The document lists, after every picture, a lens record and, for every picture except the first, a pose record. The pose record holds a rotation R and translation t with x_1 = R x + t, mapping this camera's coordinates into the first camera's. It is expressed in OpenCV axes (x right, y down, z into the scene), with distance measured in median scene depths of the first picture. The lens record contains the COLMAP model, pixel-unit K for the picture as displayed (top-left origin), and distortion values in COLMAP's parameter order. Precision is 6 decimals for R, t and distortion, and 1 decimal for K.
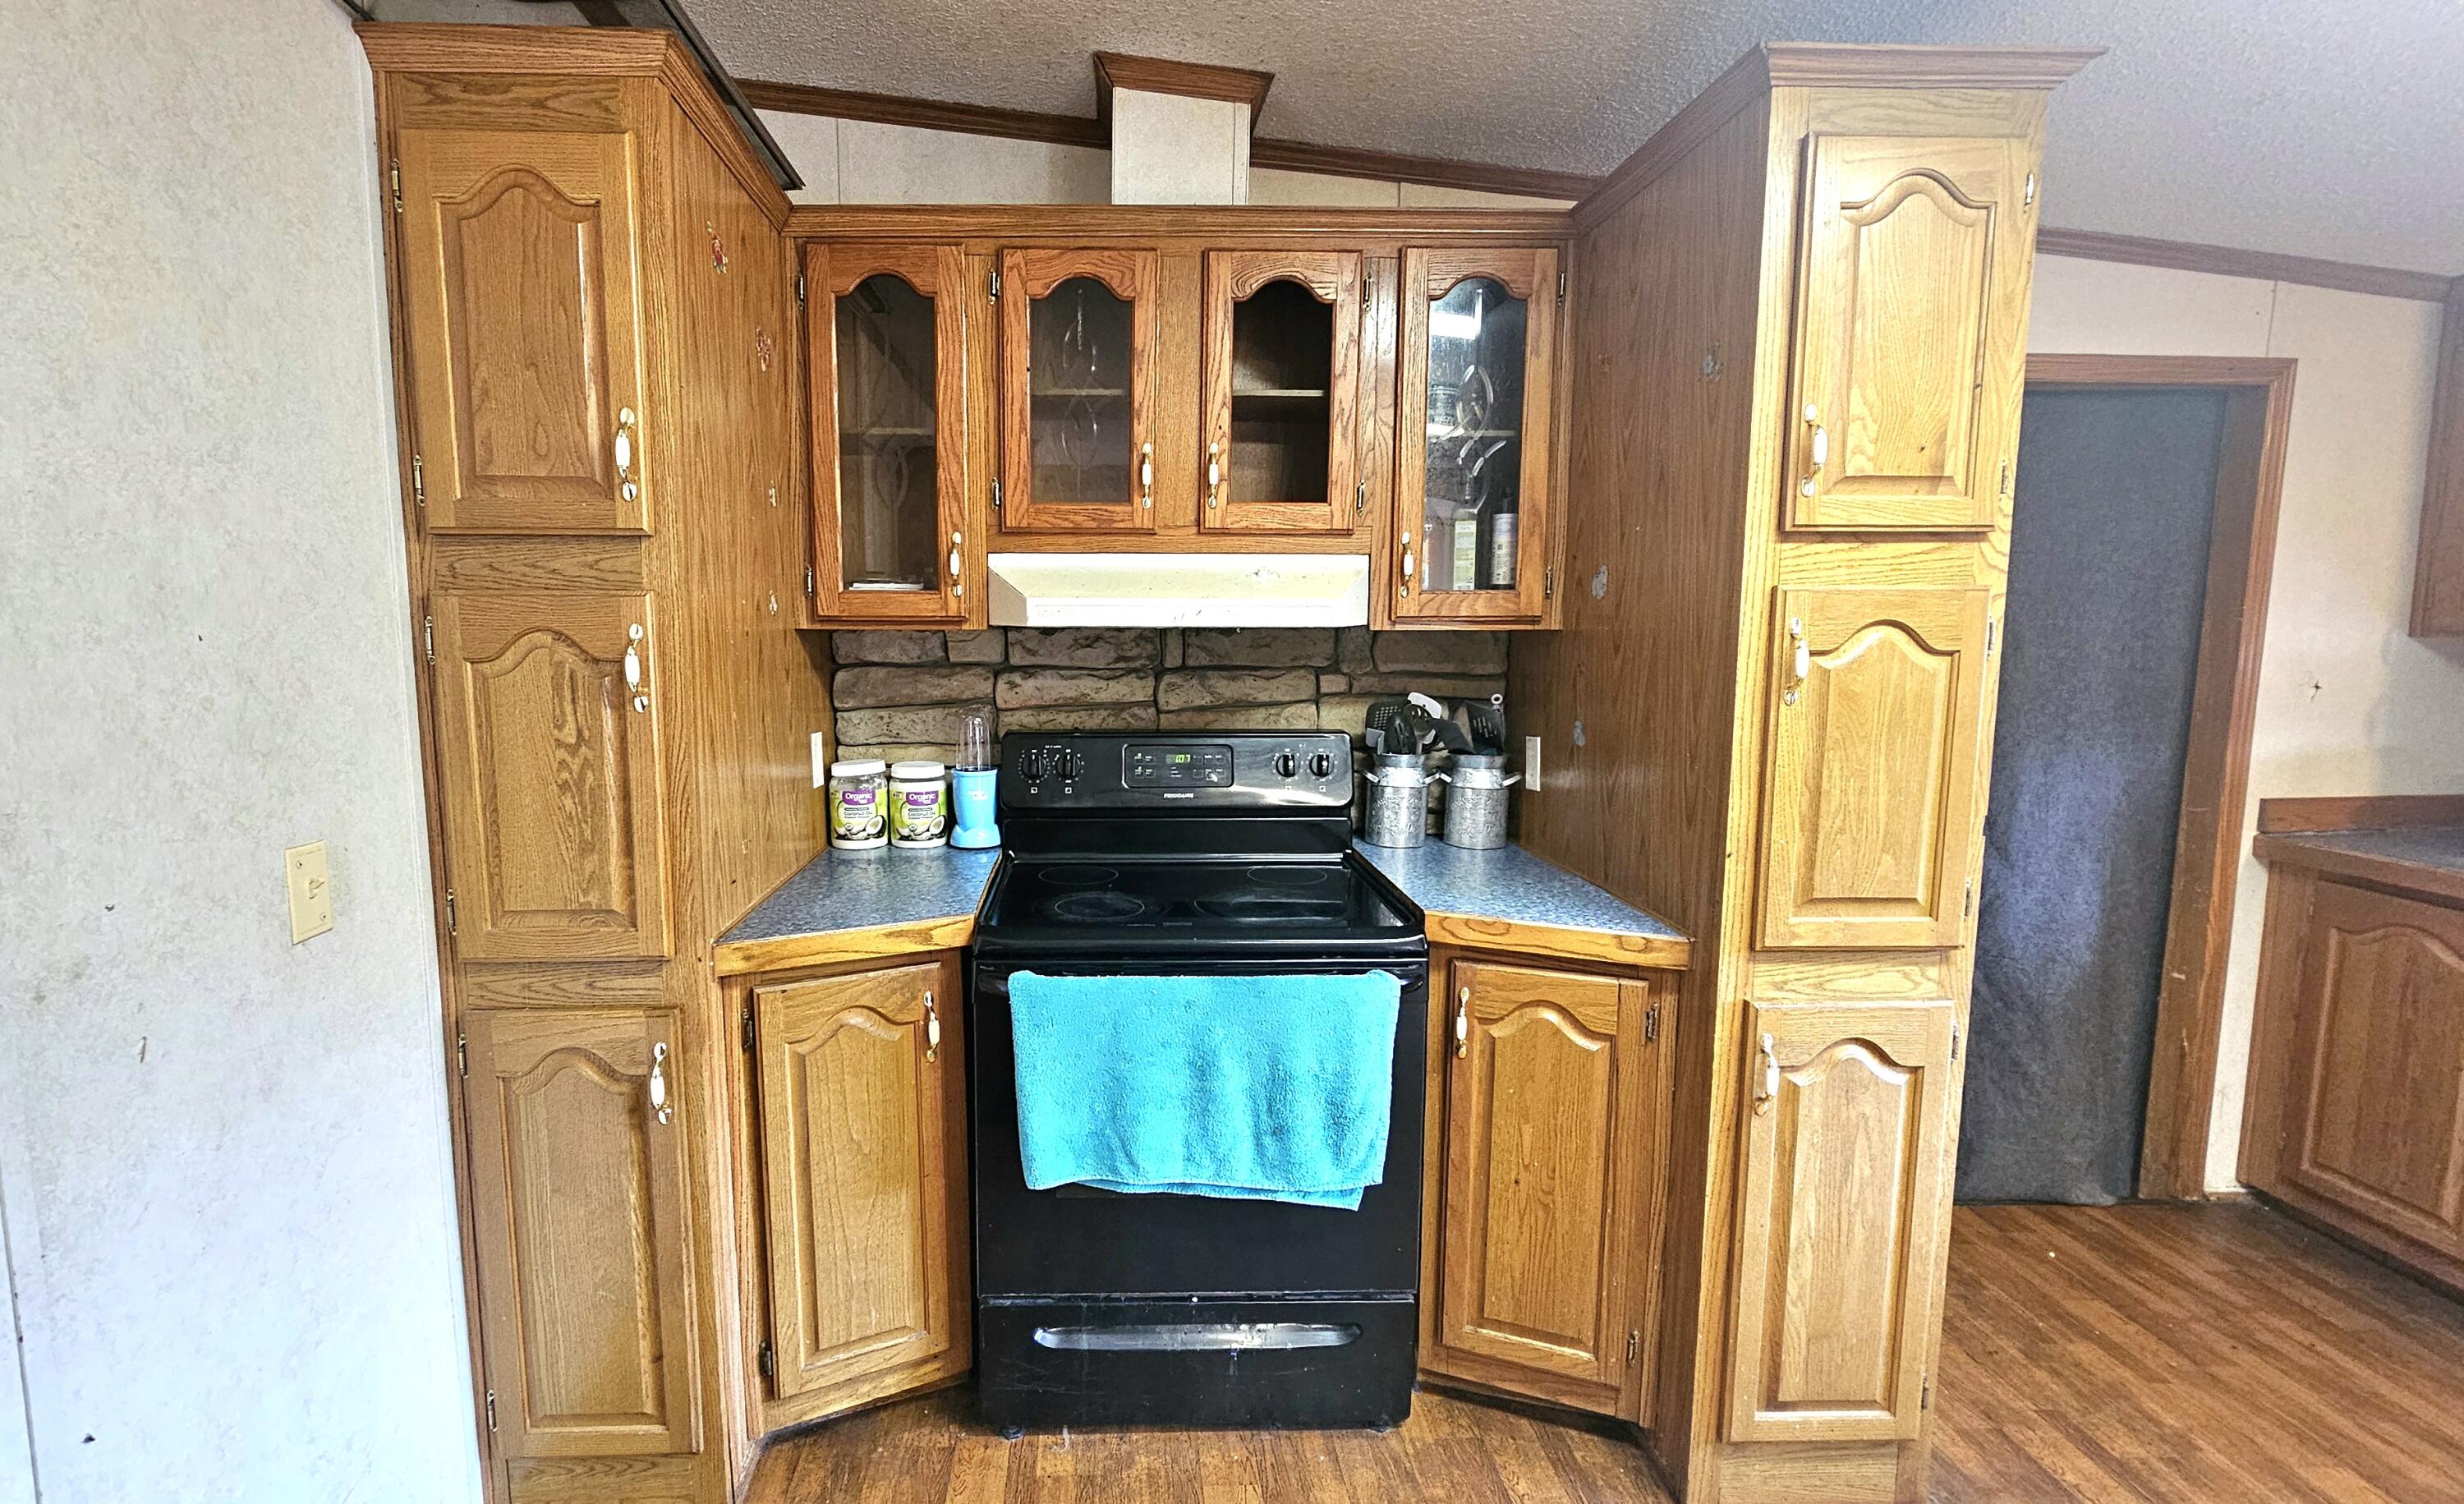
lens RADIAL K [[1202.6, 0, 1222.6], [0, 1202.6, 761.9], [0, 0, 1]] dist [-0.003422, 0.000626]
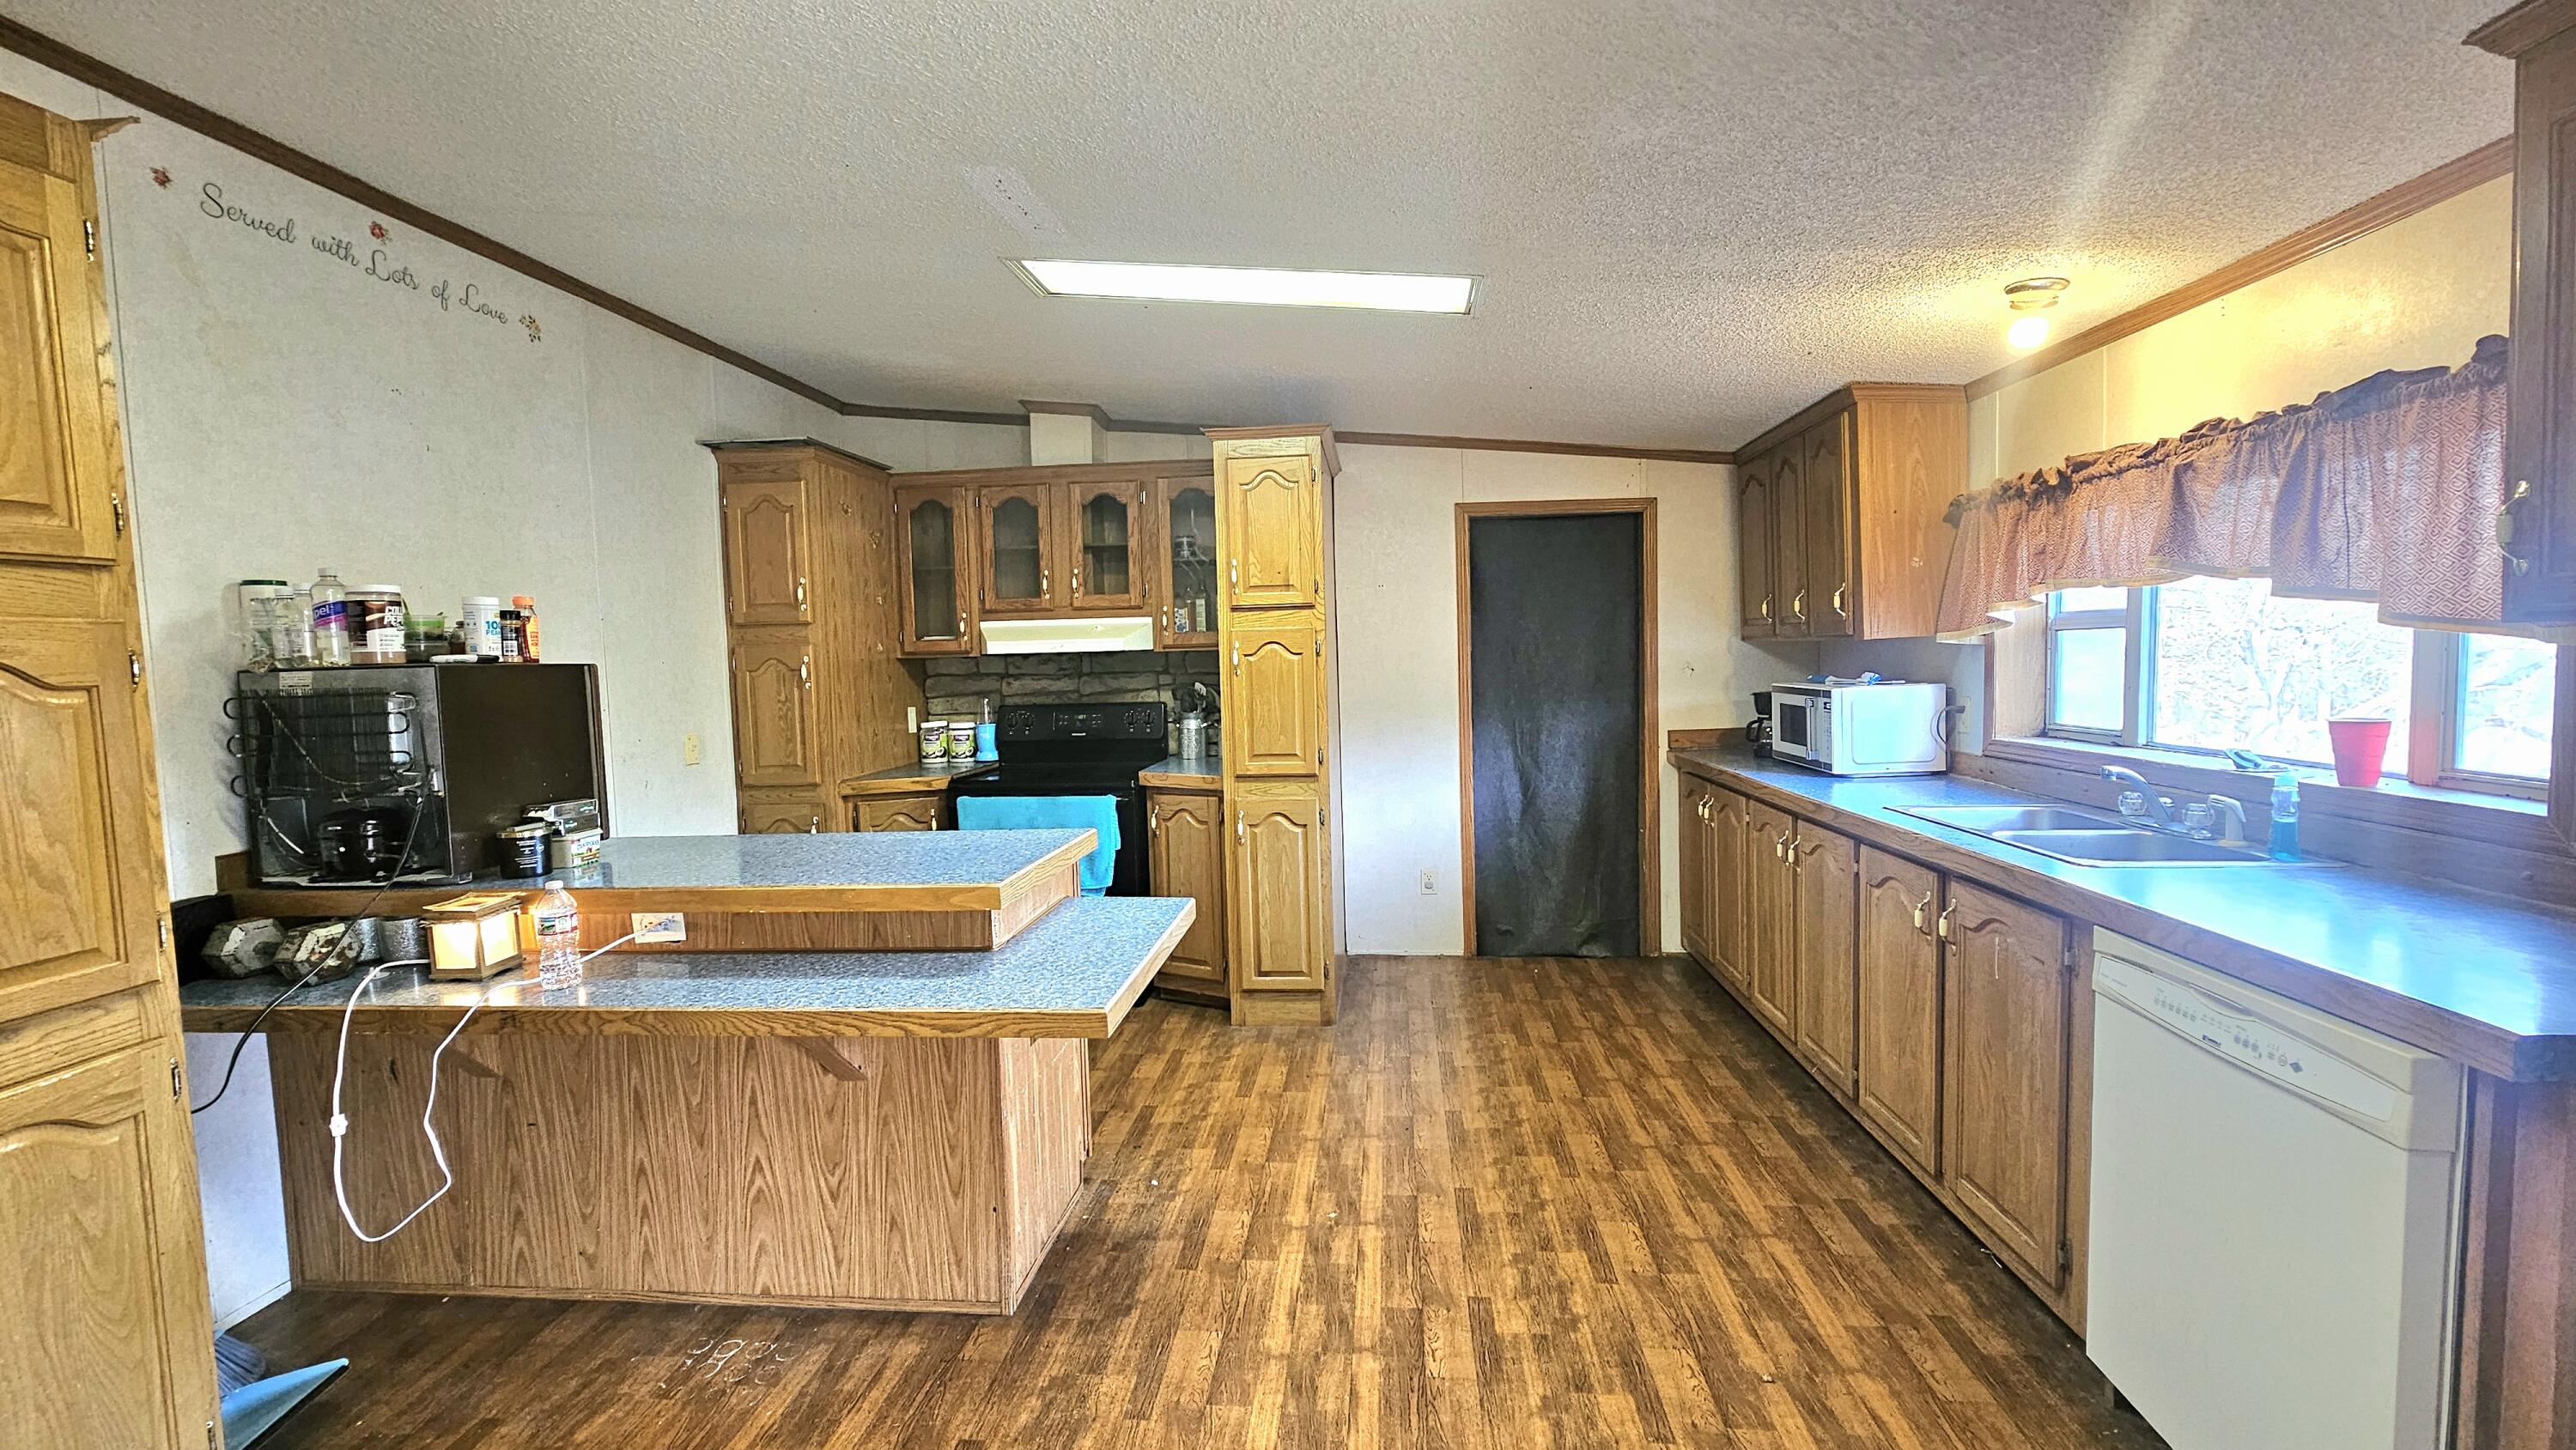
lens RADIAL K [[1048.7, 0, 1295.8], [0, 1048.7, 718.0], [0, 0, 1]] dist [0.001011, 0.000048]
pose [[0.992664, -0.018890, -0.119421, 0.622713], [0.012278, 0.998363, -0.055861, 0.119673], [0.120281, 0.053985, 0.991271, -0.842717]]
